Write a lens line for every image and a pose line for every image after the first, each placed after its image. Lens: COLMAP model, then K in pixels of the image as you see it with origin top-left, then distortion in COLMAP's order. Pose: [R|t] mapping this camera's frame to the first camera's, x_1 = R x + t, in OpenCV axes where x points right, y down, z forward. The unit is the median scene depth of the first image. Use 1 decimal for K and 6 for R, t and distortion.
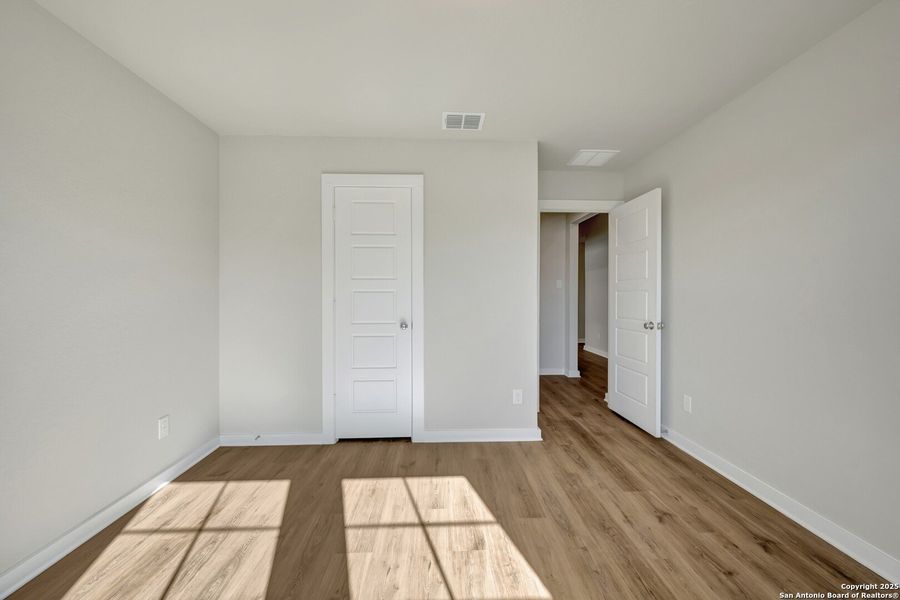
lens RADIAL K [[360.0, 0, 453.2], [0, 360.0, 296.6], [0, 0, 1]] dist [0.000202, -0.000008]
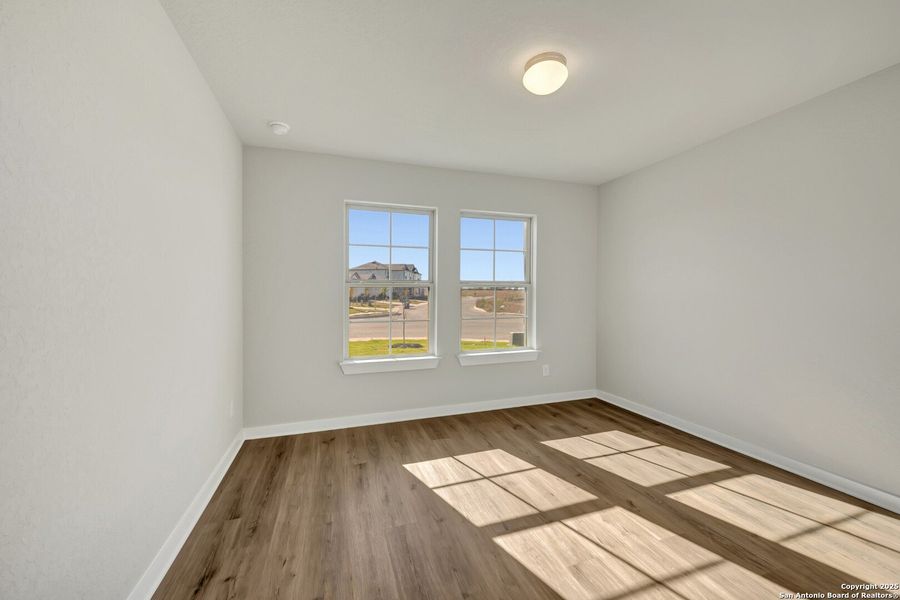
lens RADIAL K [[360.0, 0, 453.2], [0, 360.0, 296.6], [0, 0, 1]] dist [0.000202, -0.000008]
pose [[-0.956594, 0.006874, -0.291342, 0.618955], [0.005427, 0.999969, 0.005774, -0.002906], [0.291372, 0.003943, -0.956602, 1.752889]]
